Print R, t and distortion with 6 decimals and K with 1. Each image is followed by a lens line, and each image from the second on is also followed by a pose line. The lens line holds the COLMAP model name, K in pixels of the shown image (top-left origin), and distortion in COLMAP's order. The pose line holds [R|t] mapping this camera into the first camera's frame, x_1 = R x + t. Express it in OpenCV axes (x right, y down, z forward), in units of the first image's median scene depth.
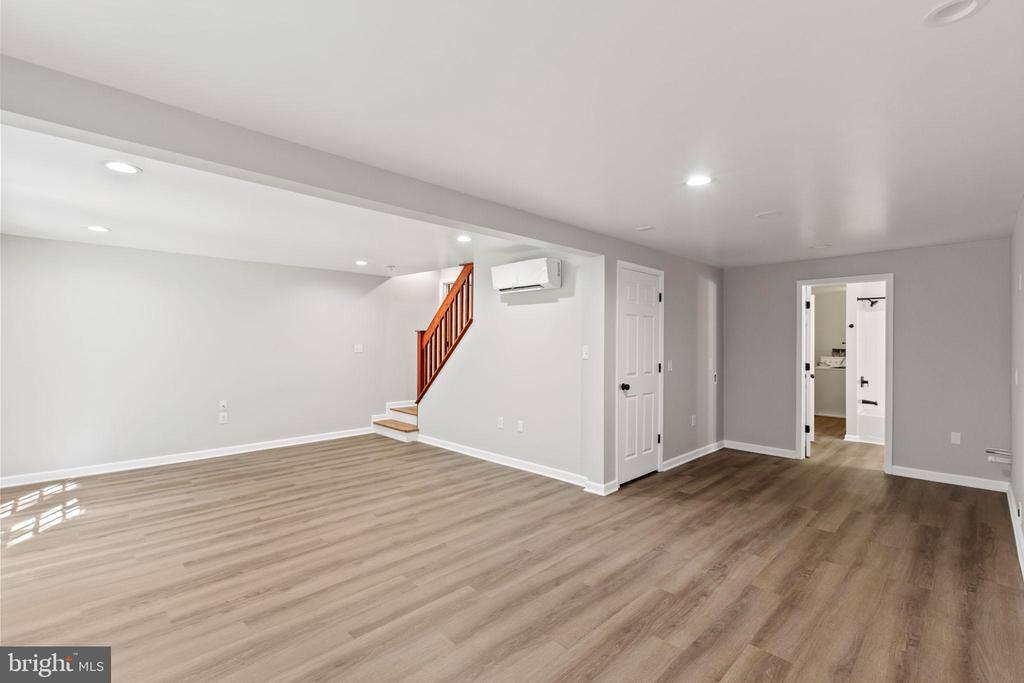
lens RADIAL K [[462.7, 0, 511.9], [0, 462.7, 342.4], [0, 0, 1]] dist [-0.000599, 0.000084]
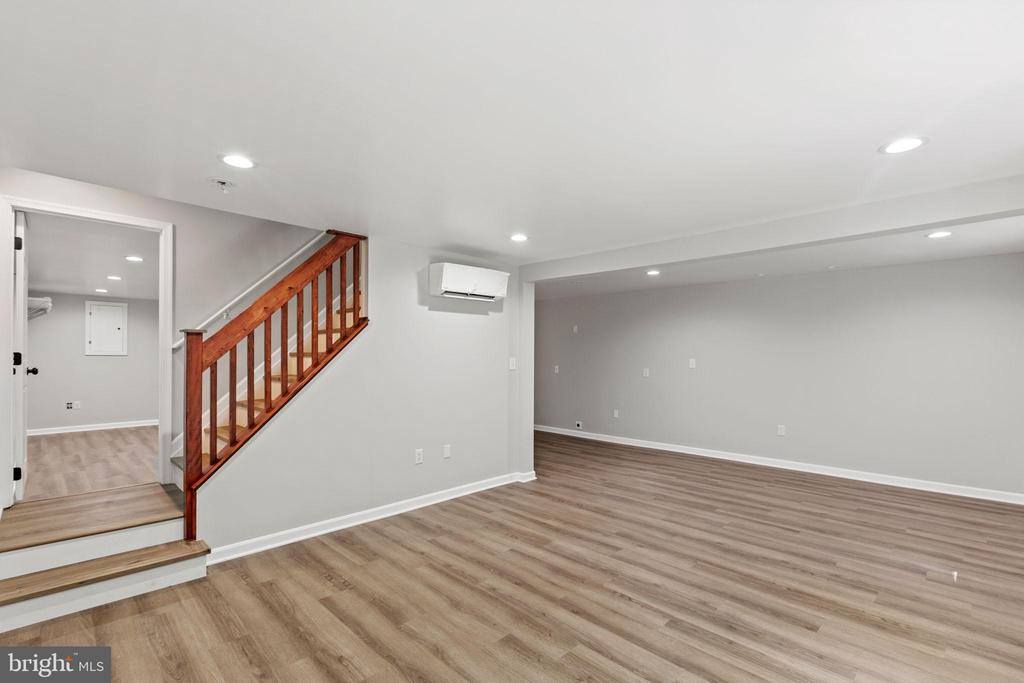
lens RADIAL K [[462.7, 0, 511.9], [0, 462.7, 342.4], [0, 0, 1]] dist [-0.000599, 0.000084]
pose [[-0.001382, 0.023287, 0.999728, -1.222709], [-0.002463, 0.999726, -0.023291, -0.011846], [-0.999996, -0.002495, -0.001324, 1.222536]]
